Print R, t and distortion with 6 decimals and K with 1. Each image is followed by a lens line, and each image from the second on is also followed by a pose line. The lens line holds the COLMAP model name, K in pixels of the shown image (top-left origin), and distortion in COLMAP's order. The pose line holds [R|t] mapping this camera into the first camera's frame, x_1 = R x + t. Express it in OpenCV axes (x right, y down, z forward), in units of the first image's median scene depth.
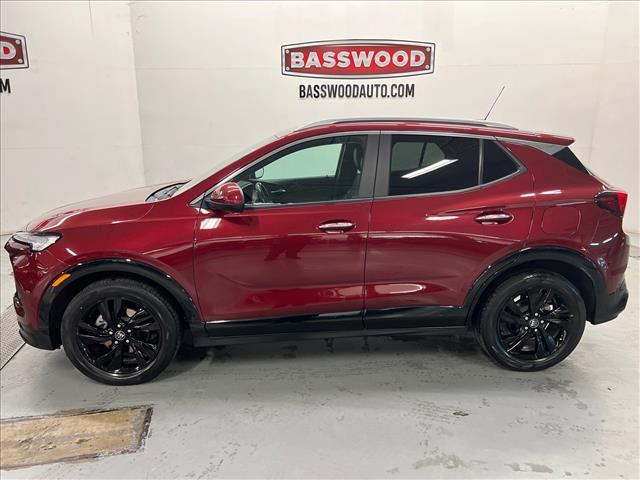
lens RADIAL K [[483.4, 0, 317.8], [0, 483.4, 242.7], [0, 0, 1]] dist [0.010723, 0.009089]
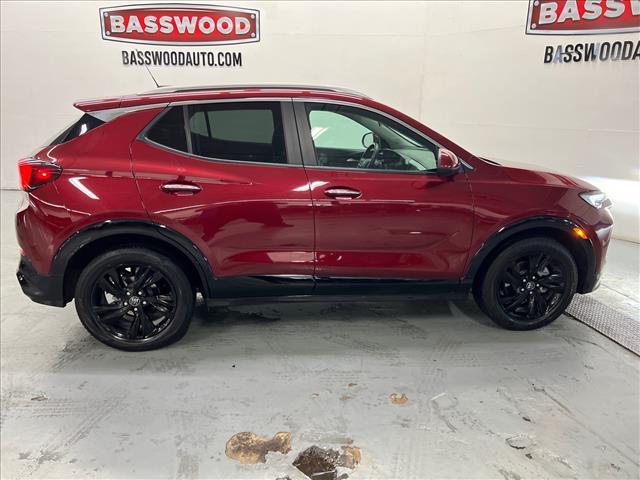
lens RADIAL K [[483.4, 0, 321.7], [0, 483.4, 240.3], [0, 0, 1]] dist [0.010723, 0.009089]
pose [[0.999564, 0.008492, 0.028271, 0.337438], [-0.010357, 0.997733, 0.066501, -0.018465], [-0.027643, -0.066764, 0.997386, 0.001655]]
